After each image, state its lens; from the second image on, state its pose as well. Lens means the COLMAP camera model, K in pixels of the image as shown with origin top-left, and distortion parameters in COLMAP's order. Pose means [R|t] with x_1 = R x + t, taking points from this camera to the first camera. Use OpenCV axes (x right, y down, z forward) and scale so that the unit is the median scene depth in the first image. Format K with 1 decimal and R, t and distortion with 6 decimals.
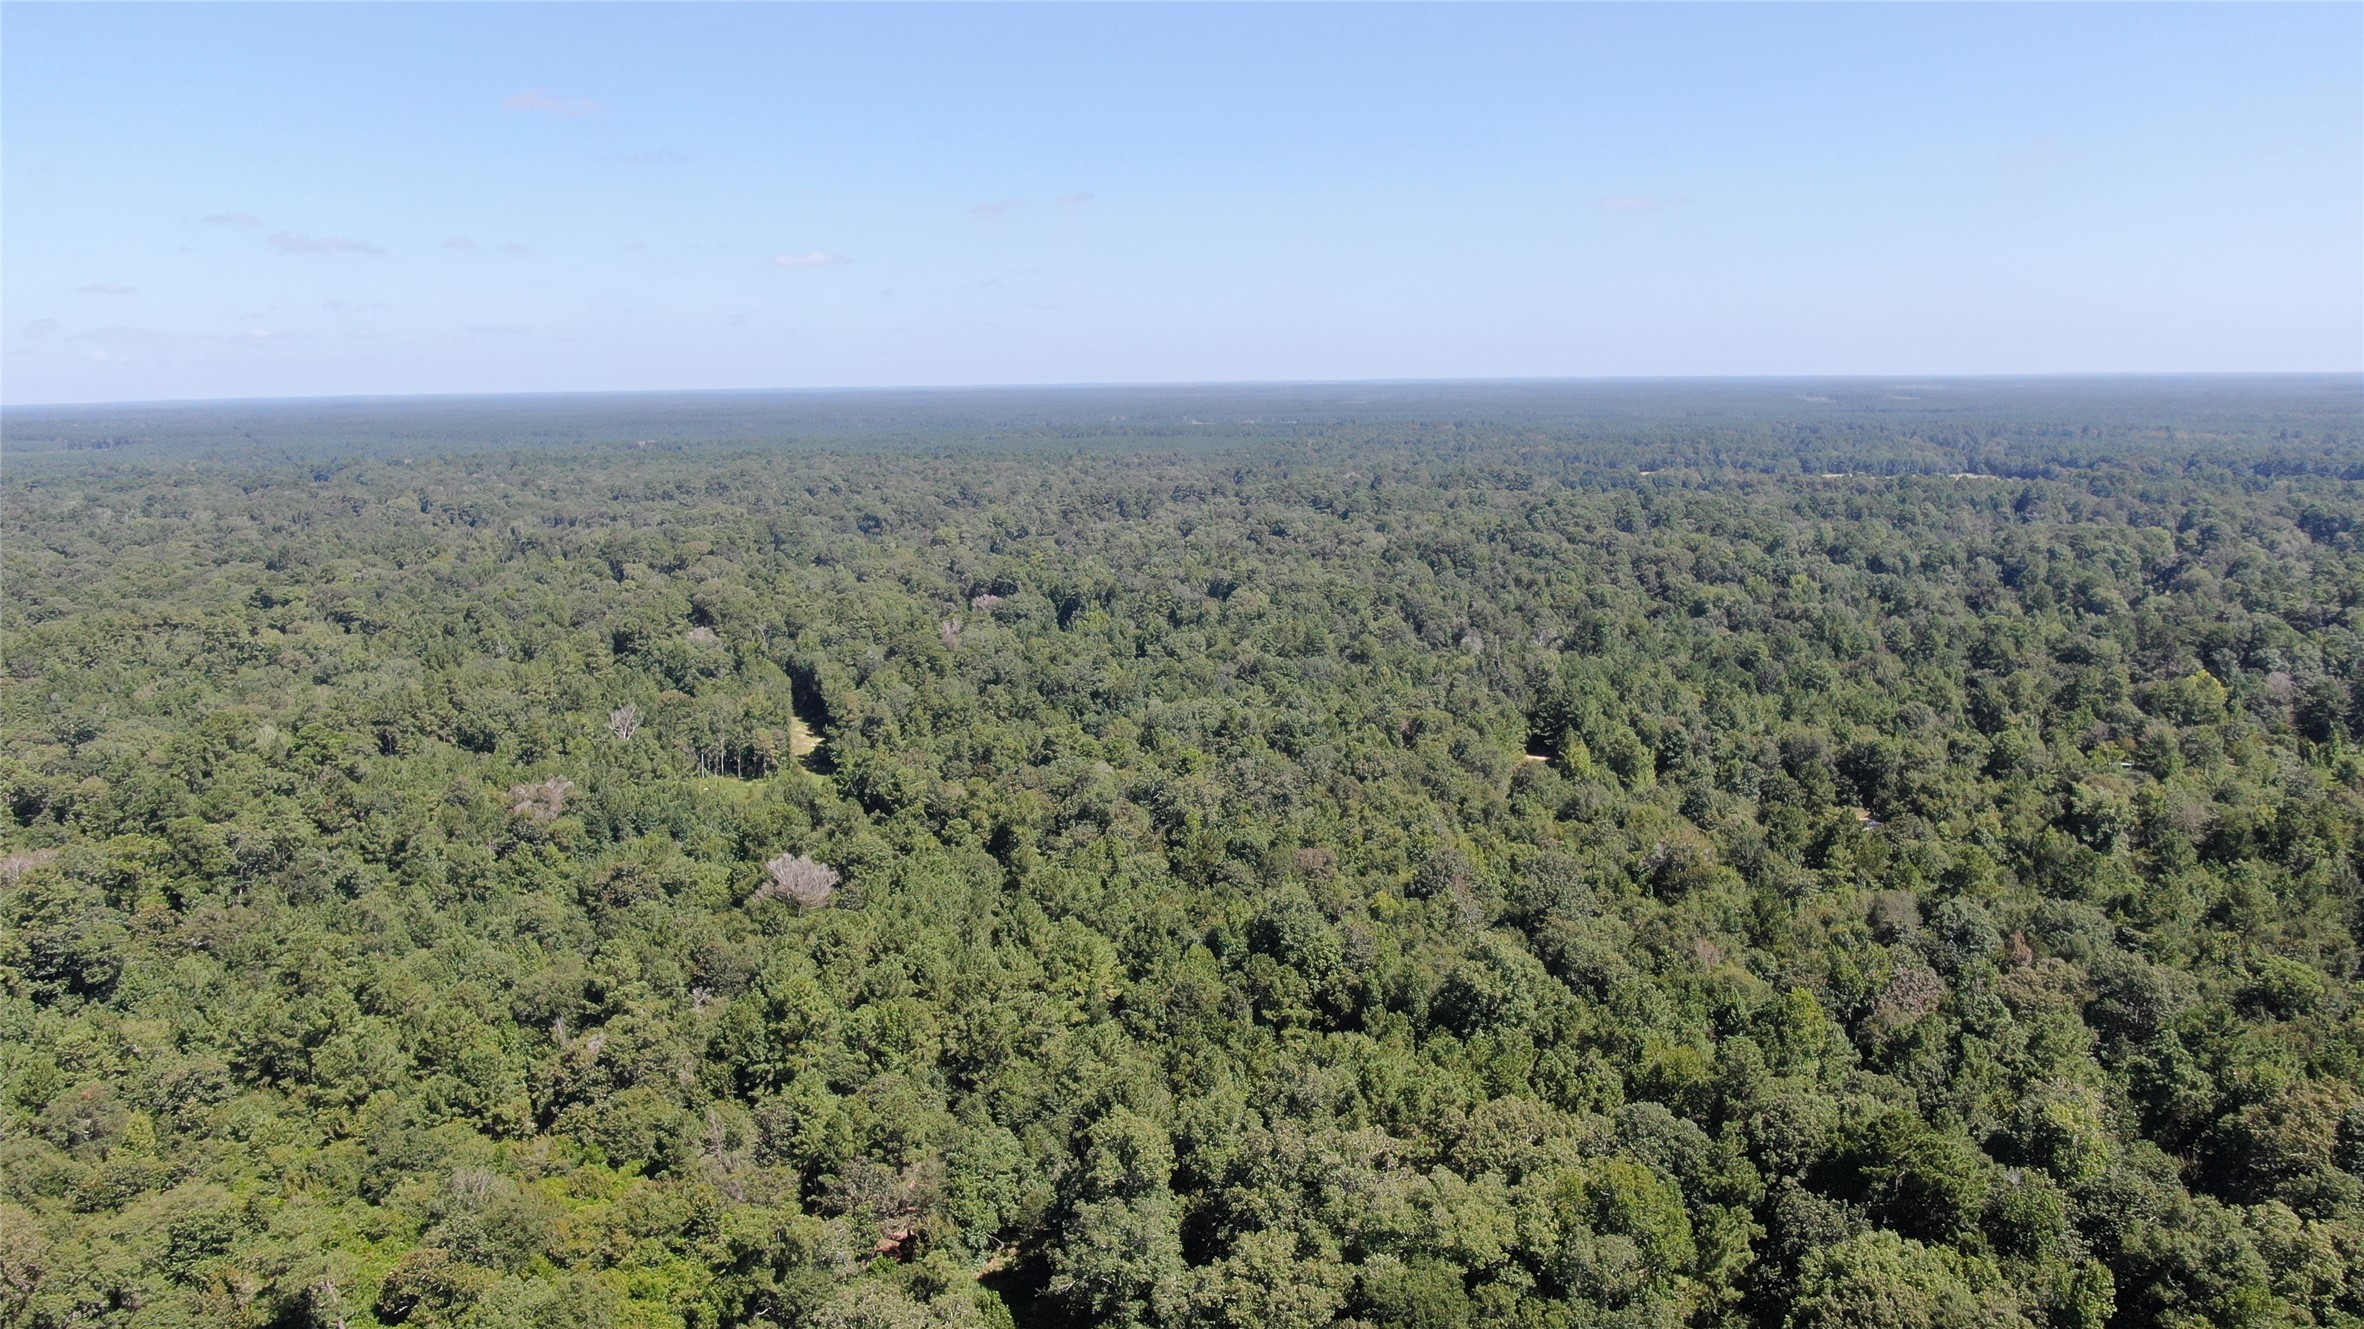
lens RADIAL K [[1673.1, 0, 1182.0], [0, 1673.1, 664.5], [0, 0, 1]] dist [-0.002936, 0.005867]
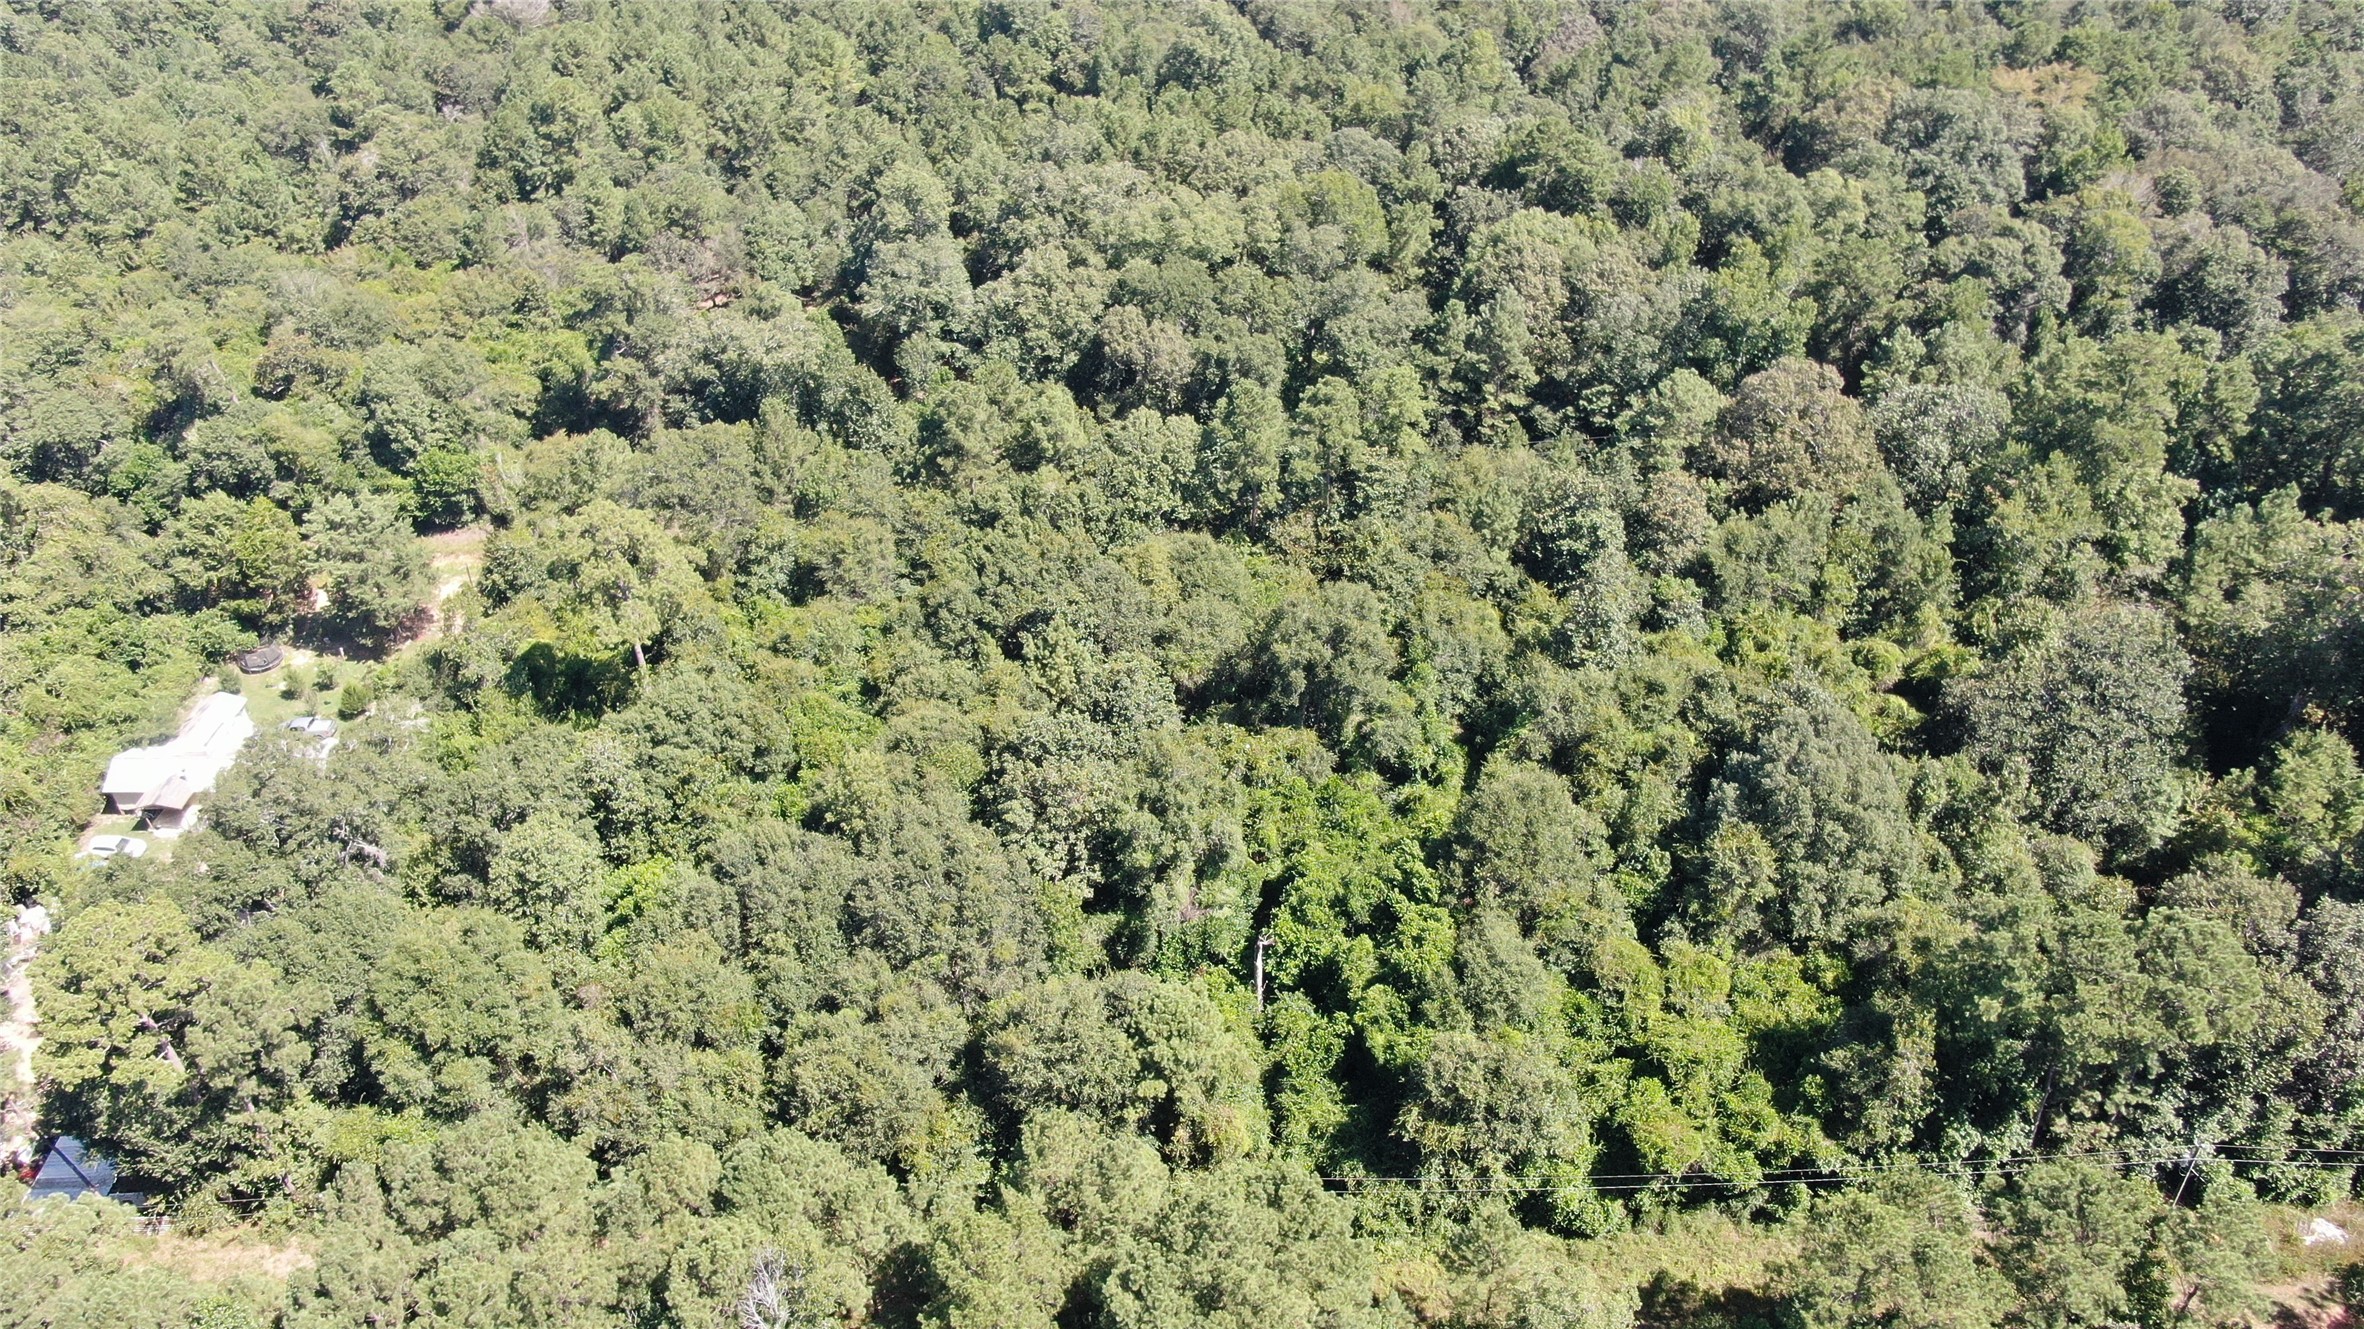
lens RADIAL K [[1728.8, 0, 1182.0], [0, 1728.8, 664.5], [0, 0, 1]] dist [-0.014607, 0.007269]
pose [[0.981052, -0.115628, 0.155460, -0.064343], [0.031379, 0.886624, 0.461426, 0.030393], [-0.191188, -0.447805, 0.873452, -0.188499]]
